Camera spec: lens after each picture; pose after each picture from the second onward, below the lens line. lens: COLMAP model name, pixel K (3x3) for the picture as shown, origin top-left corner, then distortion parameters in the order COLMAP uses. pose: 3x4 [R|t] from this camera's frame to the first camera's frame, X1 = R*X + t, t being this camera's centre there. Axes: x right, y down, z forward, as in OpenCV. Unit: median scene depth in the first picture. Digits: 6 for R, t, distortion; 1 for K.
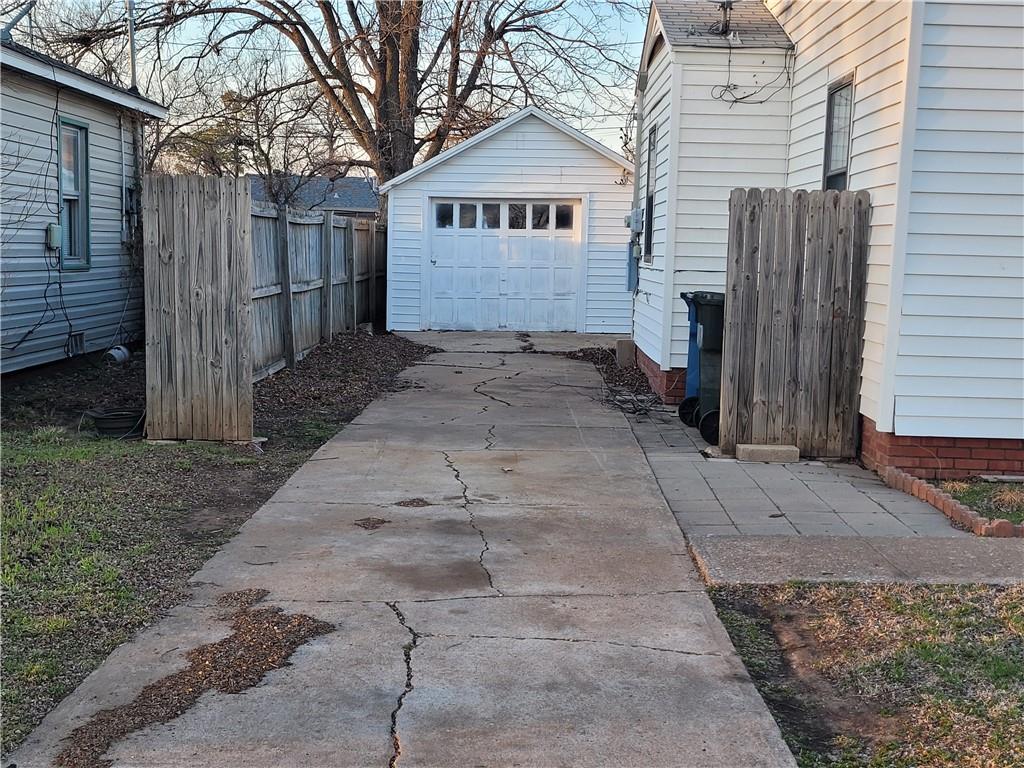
lens RADIAL K [[1198.1, 0, 512.0], [0, 1198.1, 384.0], [0, 0, 1]] dist [0.014980, 0.012360]
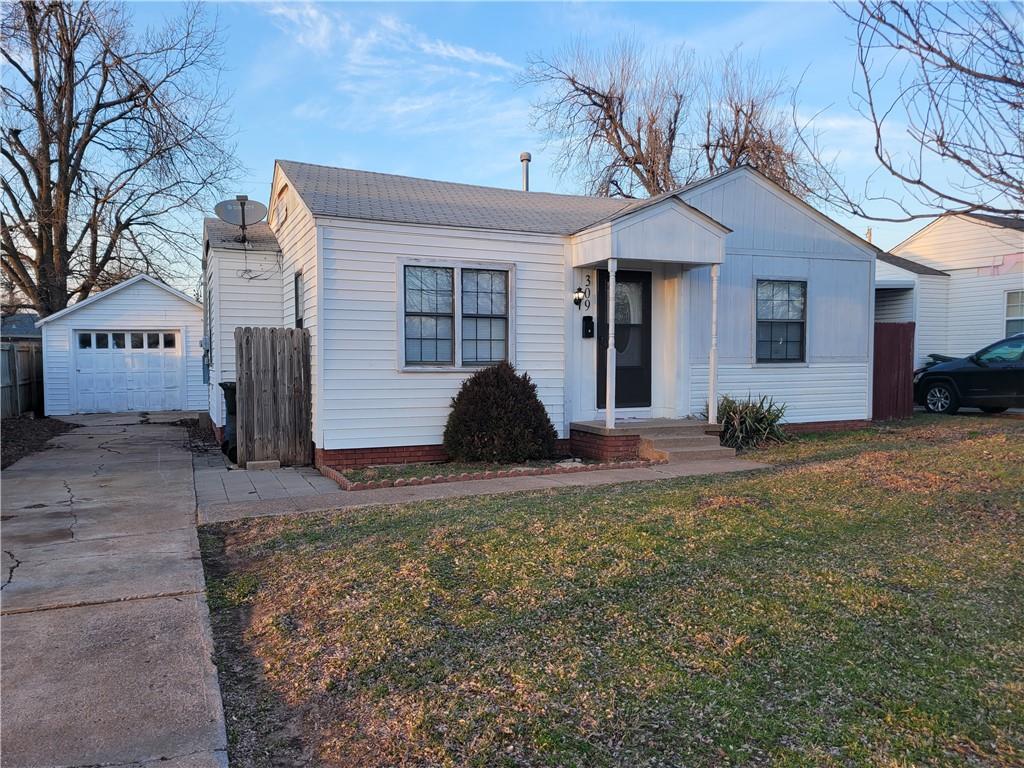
lens RADIAL K [[730.0, 0, 512.6], [0, 730.0, 399.5], [0, 0, 1]] dist [0.000808, -0.005017]
pose [[0.901517, -0.046650, 0.430223, 0.057997], [0.069384, 0.996893, -0.037297, 0.018673], [-0.427146, 0.063475, 0.901952, -0.169215]]
